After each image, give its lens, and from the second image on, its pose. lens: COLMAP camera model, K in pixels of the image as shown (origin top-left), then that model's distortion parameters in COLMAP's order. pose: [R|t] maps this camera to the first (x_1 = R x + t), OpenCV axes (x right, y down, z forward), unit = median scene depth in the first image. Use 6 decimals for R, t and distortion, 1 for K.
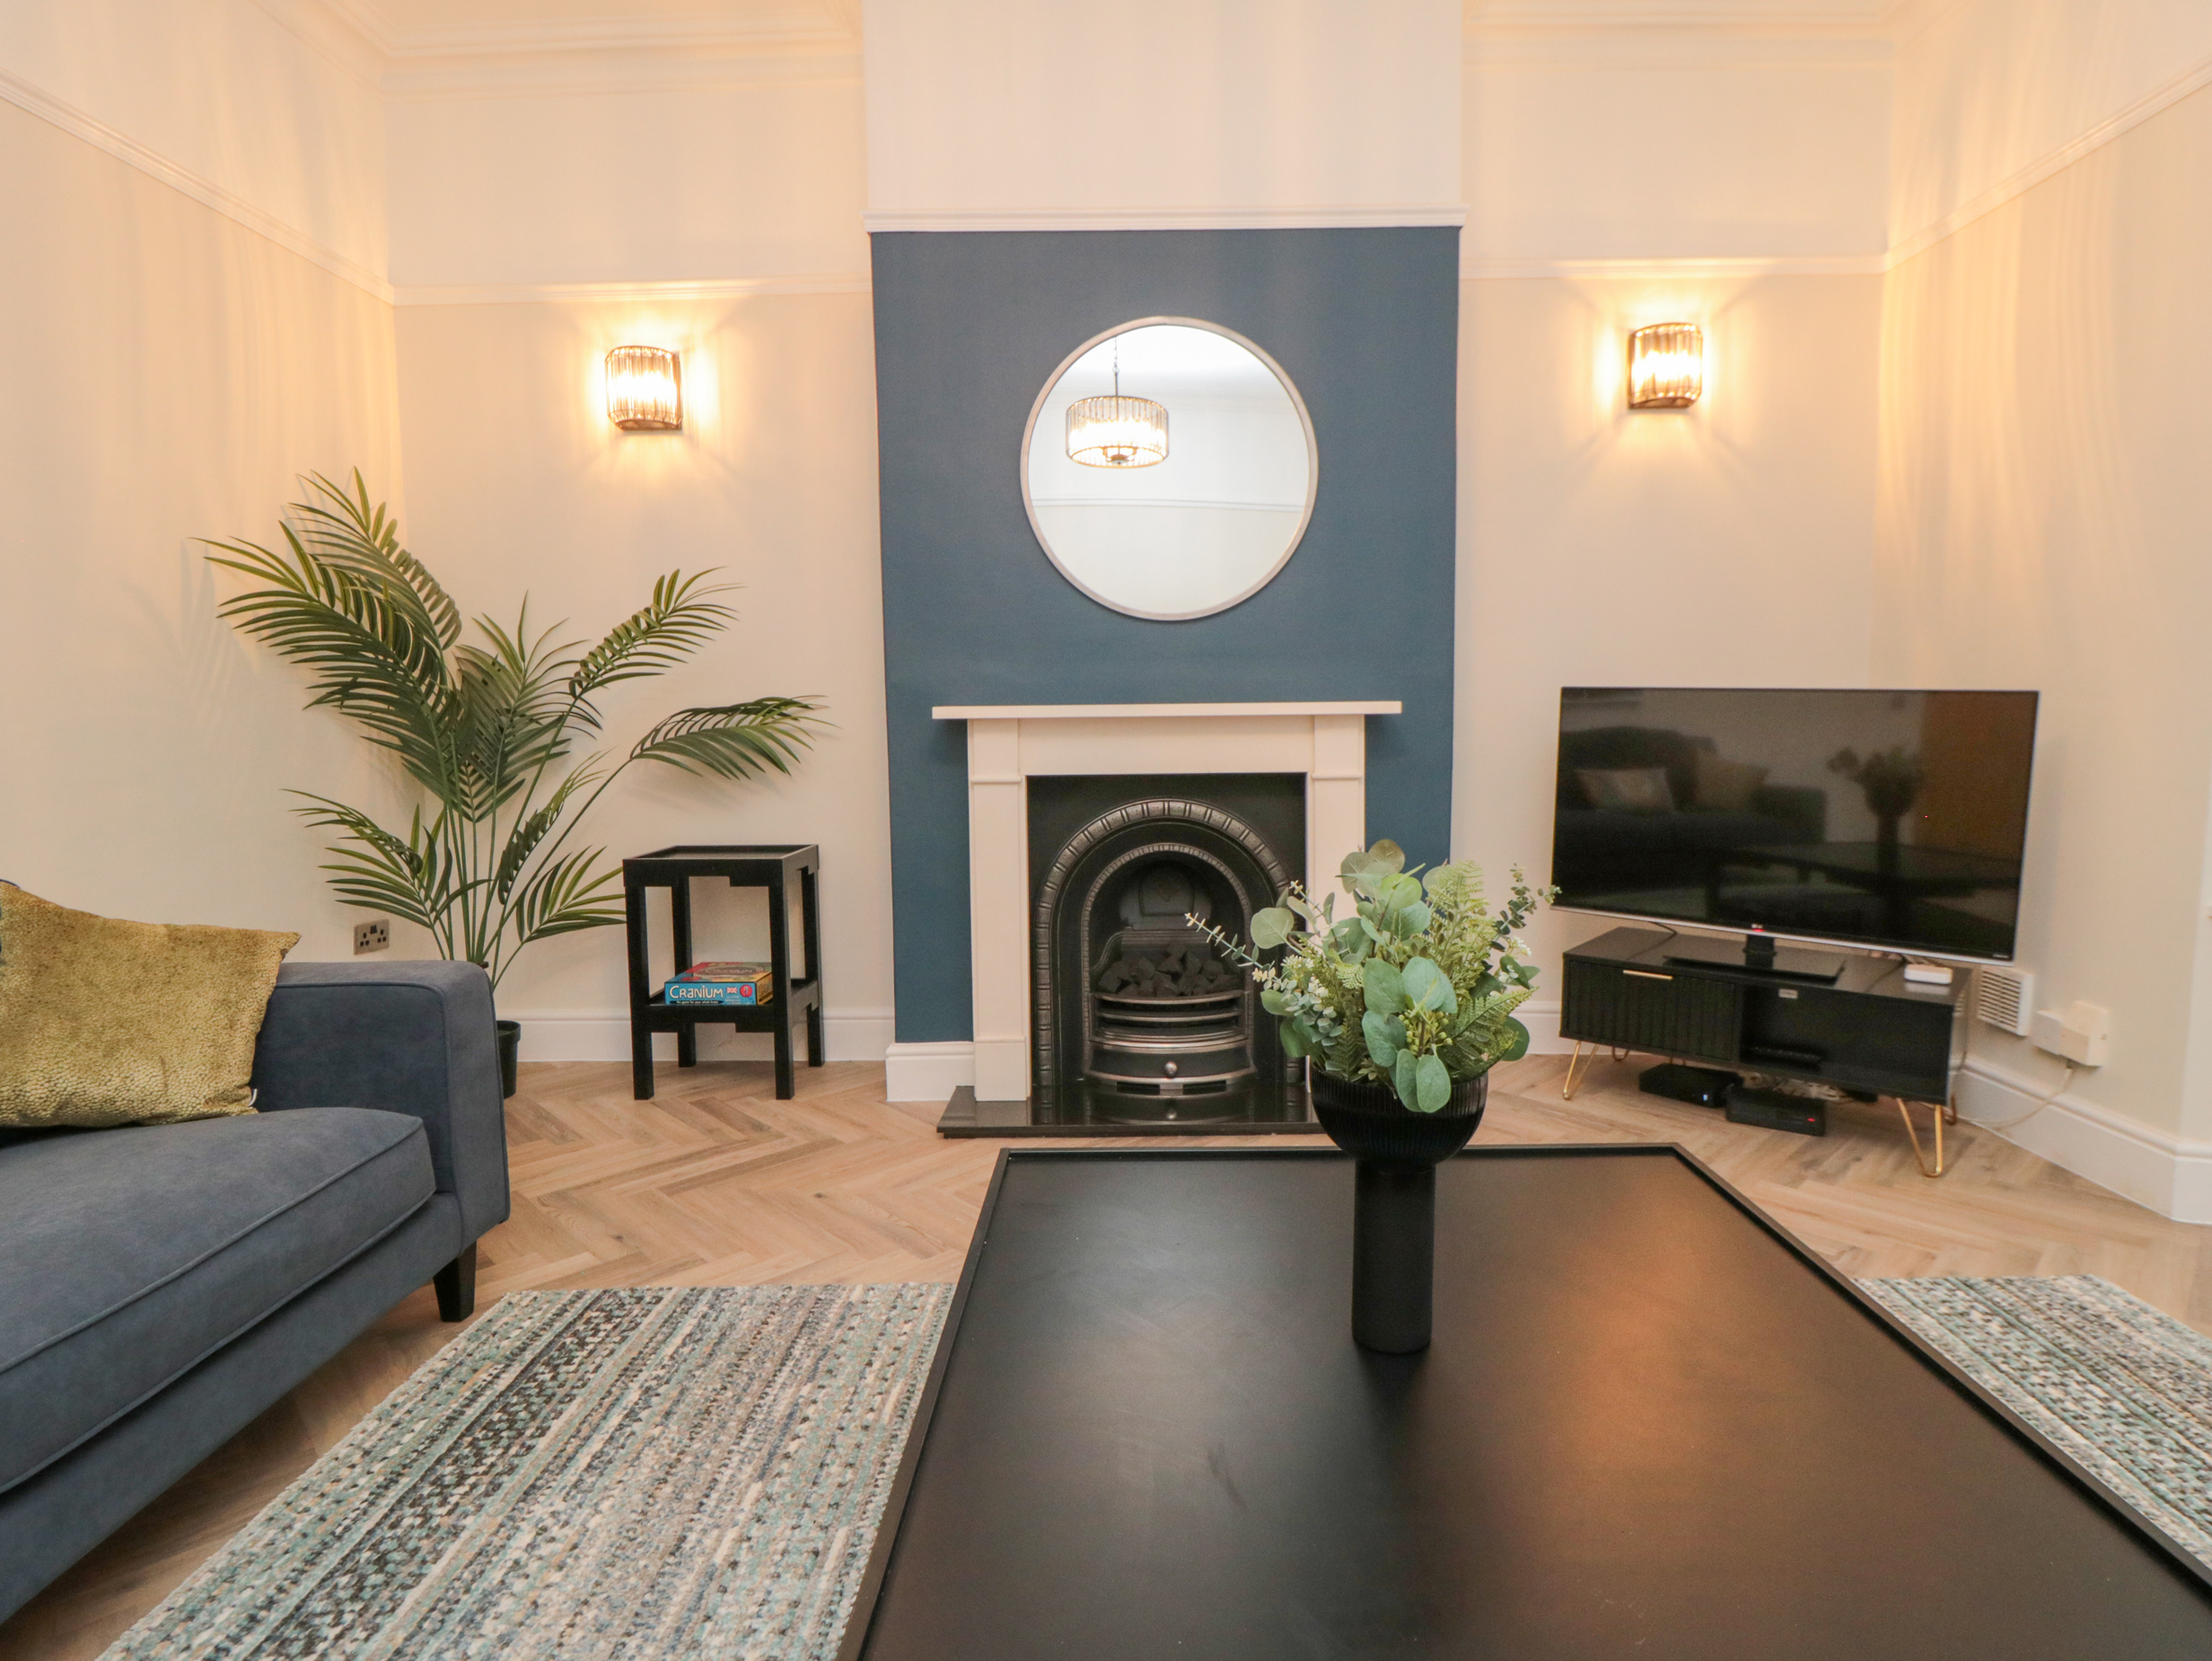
lens RADIAL K [[1152.2, 0, 1105.7], [0, 1152.2, 833.4], [0, 0, 1]] dist [-0.009331, -0.006549]
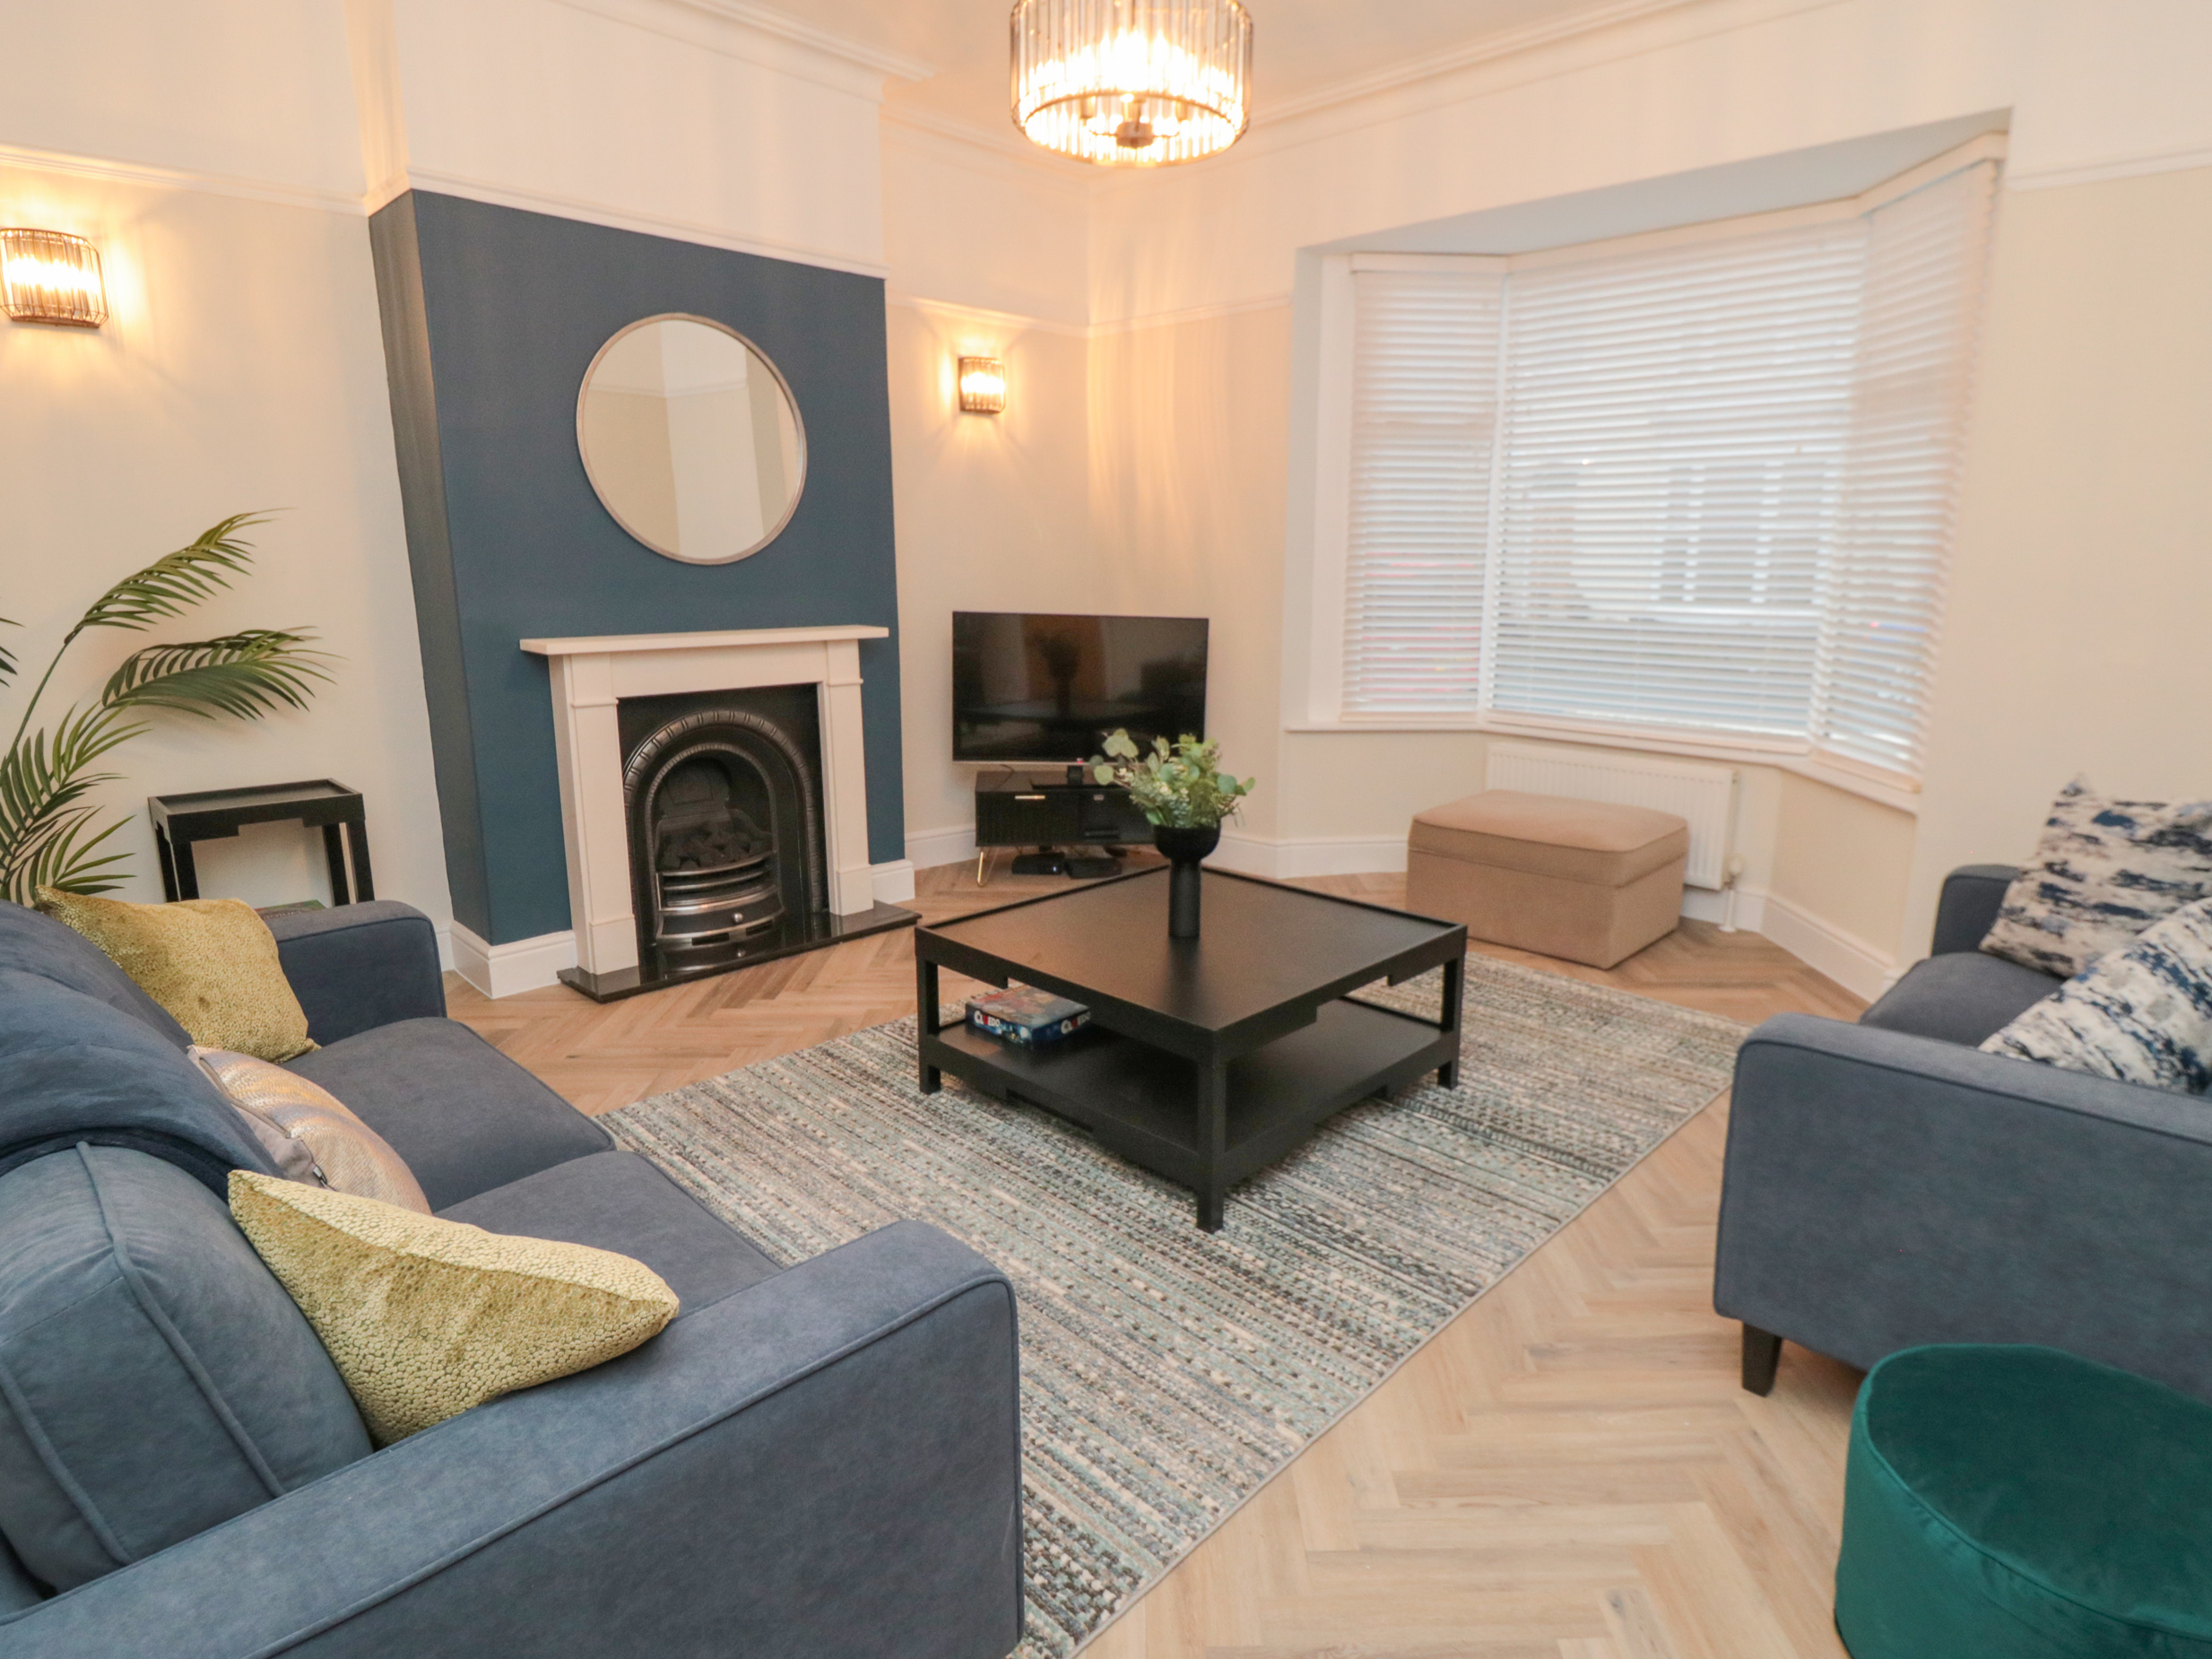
lens RADIAL K [[1152.2, 0, 1113.6], [0, 1152.2, 827.1], [0, 0, 1]] dist [-0.009331, -0.006549]
pose [[0.711316, -0.144531, 0.687852, -0.507027], [0.064514, 0.987924, 0.140867, -0.049423], [-0.699906, -0.055825, 0.712050, -0.202466]]
